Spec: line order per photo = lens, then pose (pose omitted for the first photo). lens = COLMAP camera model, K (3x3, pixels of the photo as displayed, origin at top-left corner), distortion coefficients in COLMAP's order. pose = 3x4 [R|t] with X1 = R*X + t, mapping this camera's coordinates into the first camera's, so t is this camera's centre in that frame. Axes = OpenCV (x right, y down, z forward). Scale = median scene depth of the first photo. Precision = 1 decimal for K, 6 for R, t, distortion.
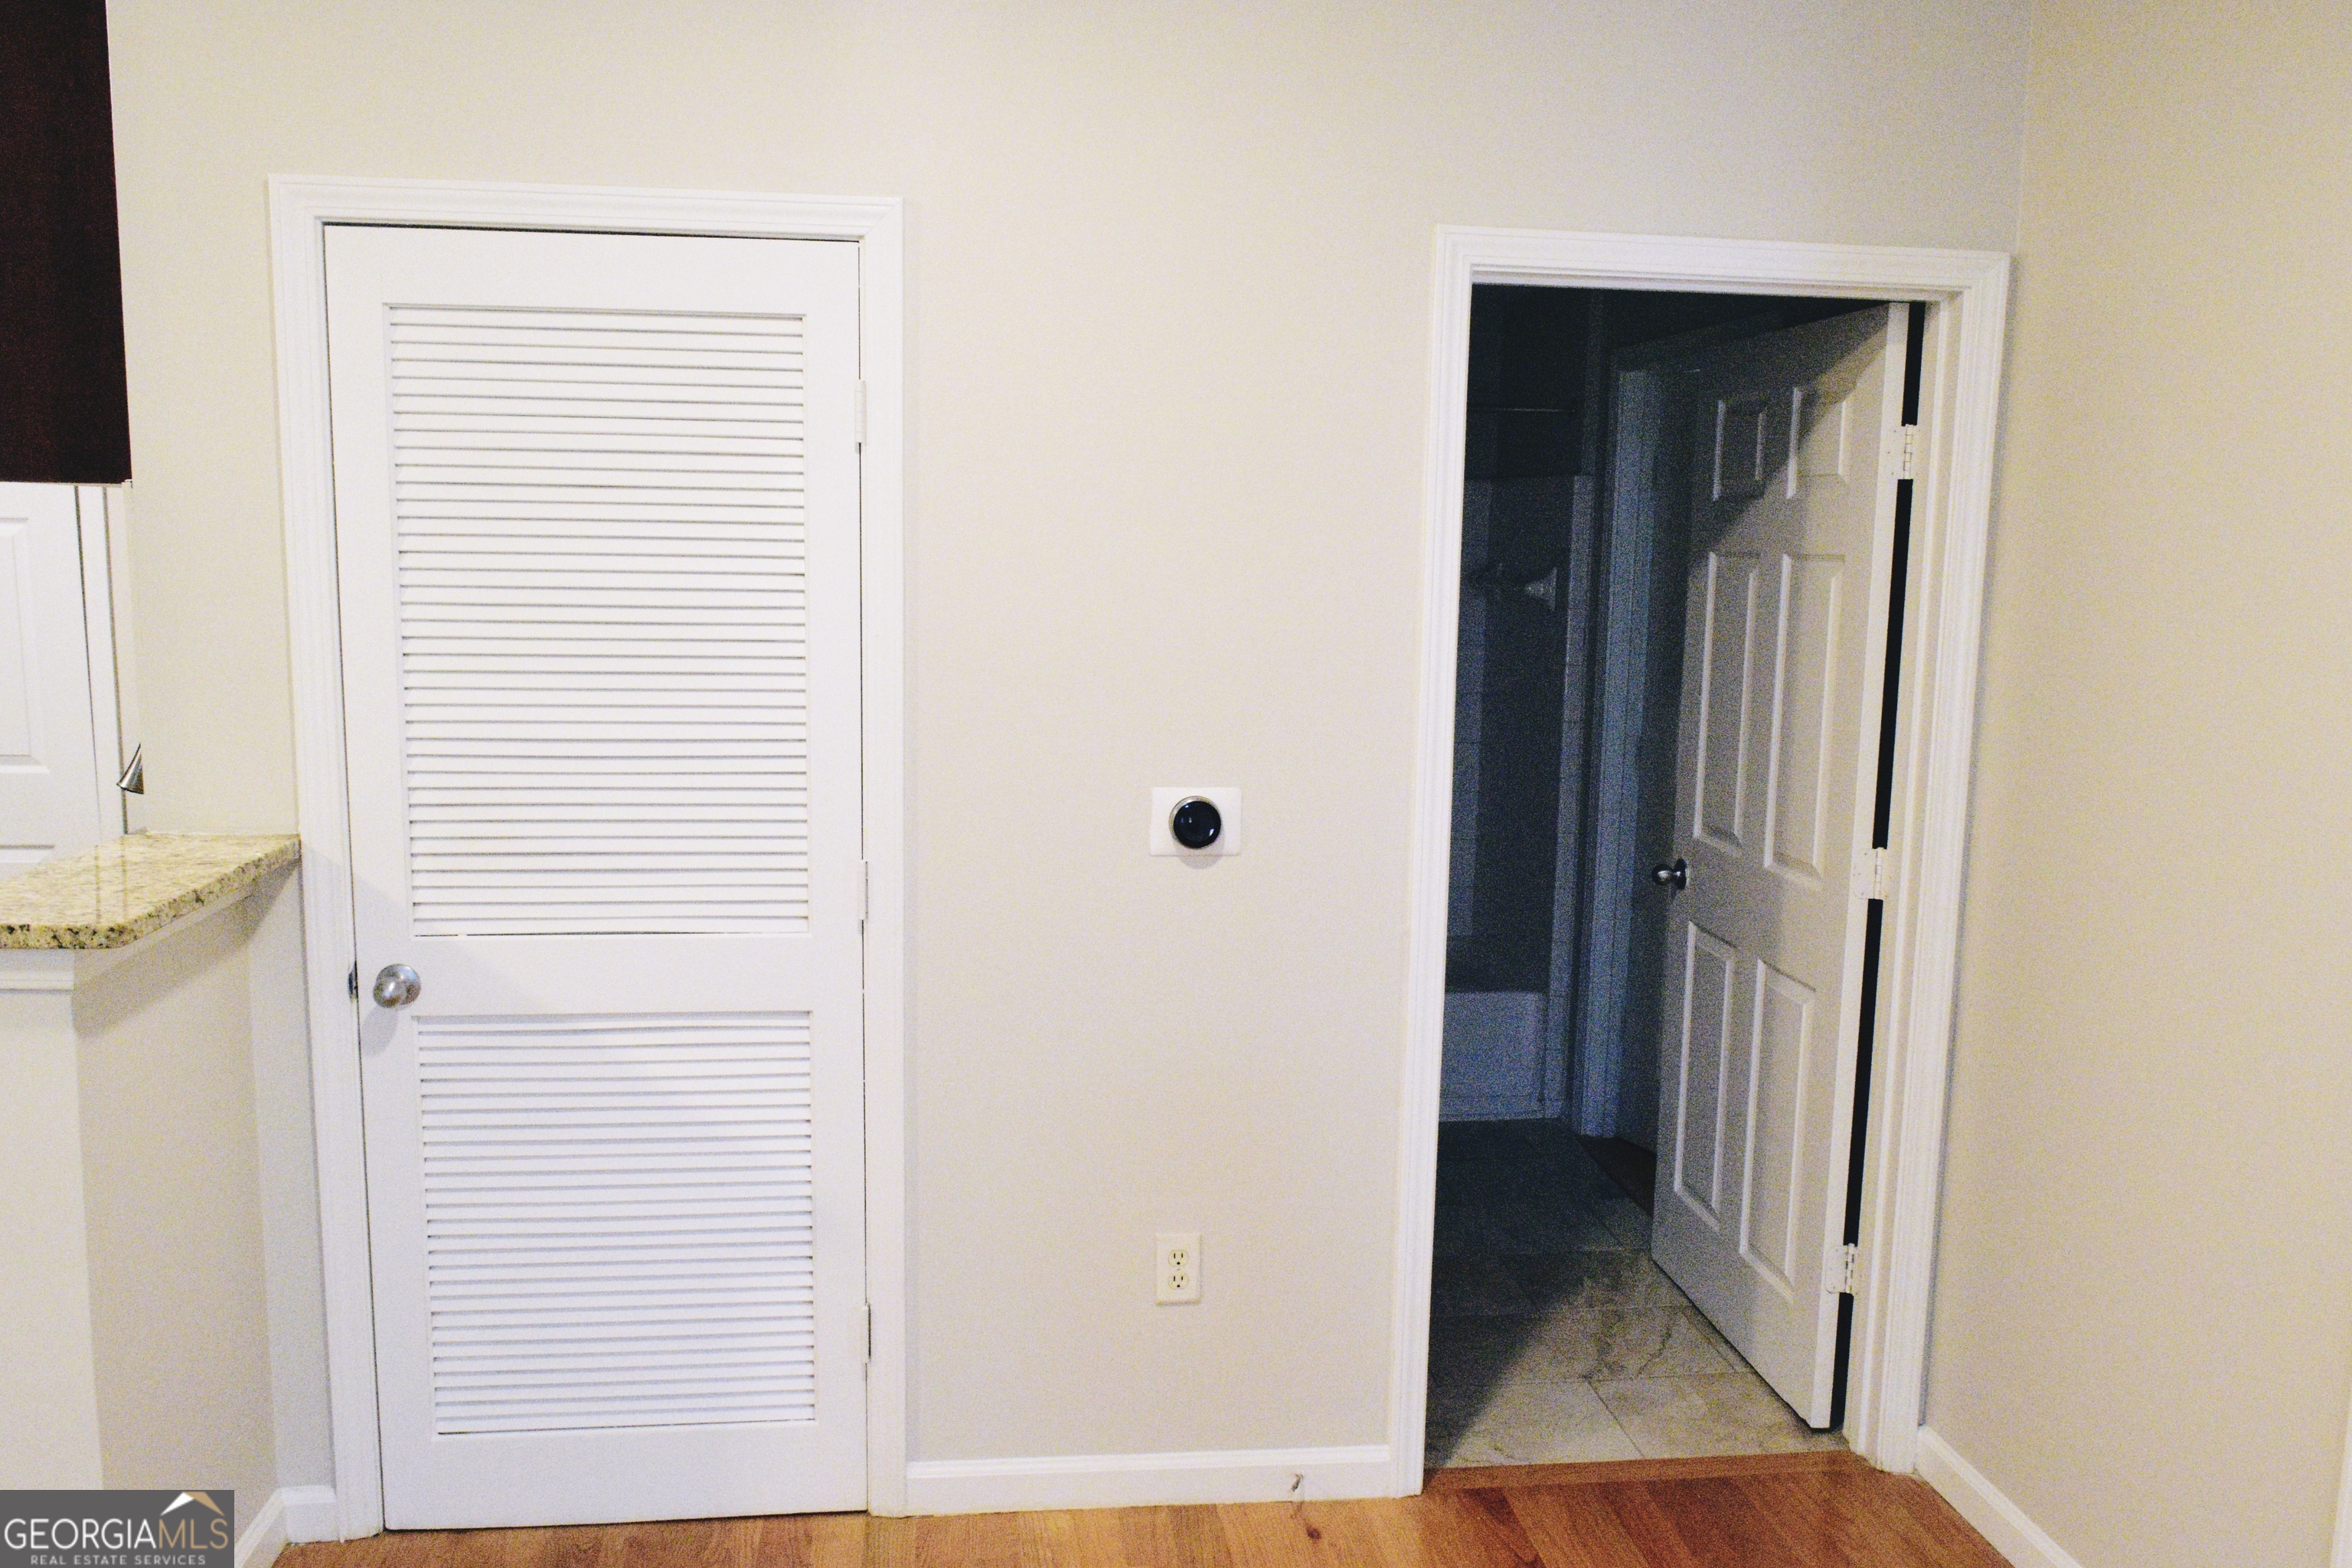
lens RADIAL K [[1839.3, 0, 1179.9], [0, 1839.3, 797.9], [0, 0, 1]] dist [-0.002116, -0.005914]
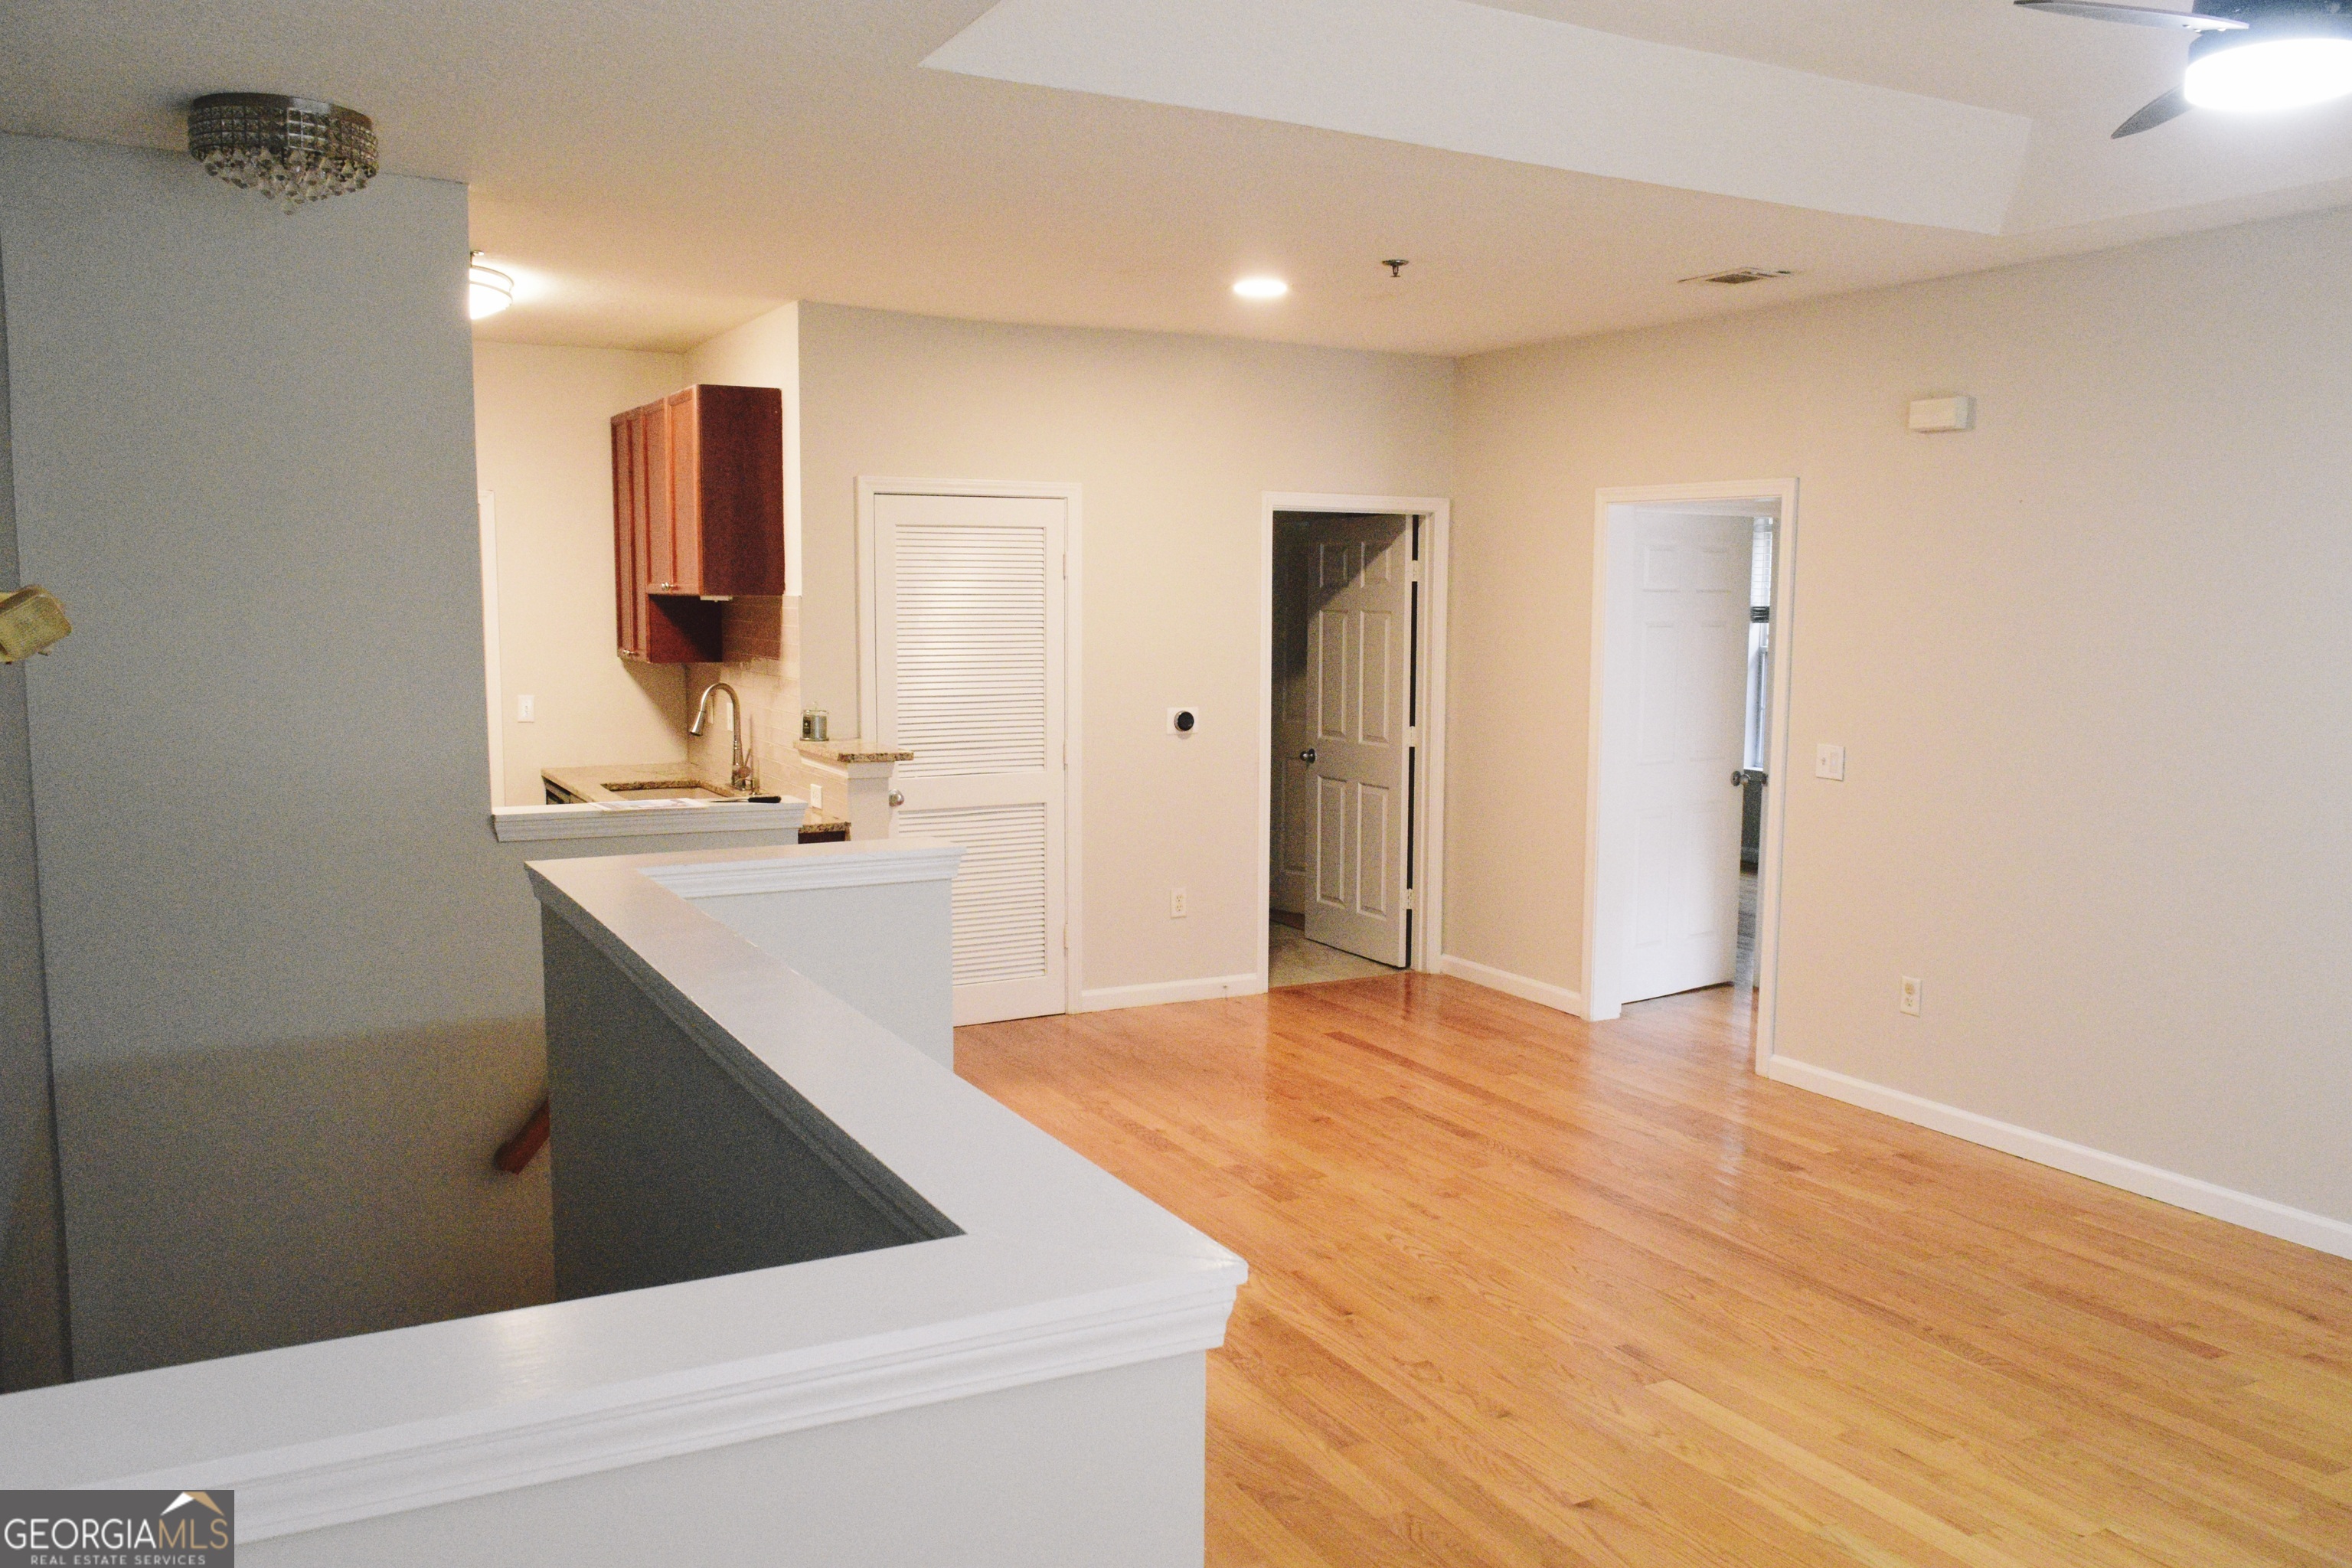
lens RADIAL K [[1839.3, 0, 1174.3], [0, 1839.3, 779.0], [0, 0, 1]] dist [-0.002116, -0.005914]
pose [[0.933172, -0.051187, 0.355768, -0.855587], [0.064361, 0.997606, -0.025285, 0.146903], [-0.353622, 0.046493, 0.934232, -1.284462]]
